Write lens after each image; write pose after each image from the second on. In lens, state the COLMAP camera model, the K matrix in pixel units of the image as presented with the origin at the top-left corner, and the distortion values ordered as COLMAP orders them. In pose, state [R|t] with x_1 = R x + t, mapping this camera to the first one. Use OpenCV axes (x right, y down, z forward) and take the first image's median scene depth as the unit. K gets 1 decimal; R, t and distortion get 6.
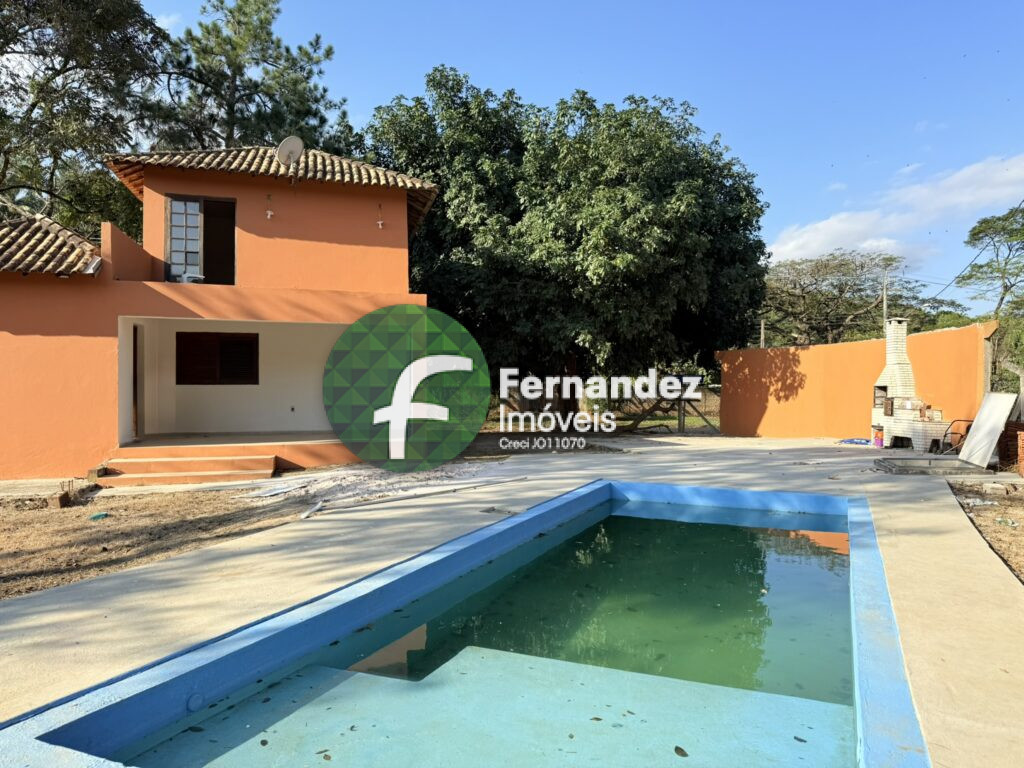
lens RADIAL K [[732.0, 0, 493.6], [0, 732.0, 385.3], [0, 0, 1]] dist [0.051496, -0.064902]
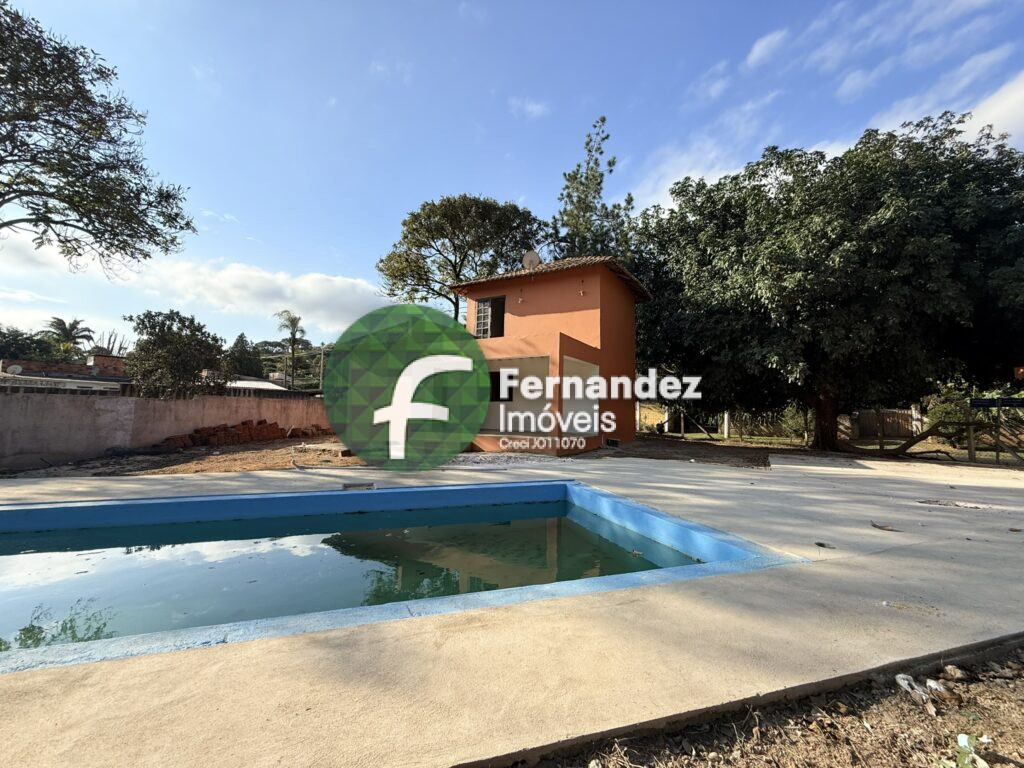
lens RADIAL K [[405.1, 0, 512.0], [0, 405.1, 384.0], [0, 0, 1]] dist [-0.003916, -0.000288]
pose [[0.689633, -0.042840, -0.722891, 0.343301], [-0.017561, 0.996966, -0.075835, 0.028481], [0.723946, 0.064992, 0.686788, 0.367149]]
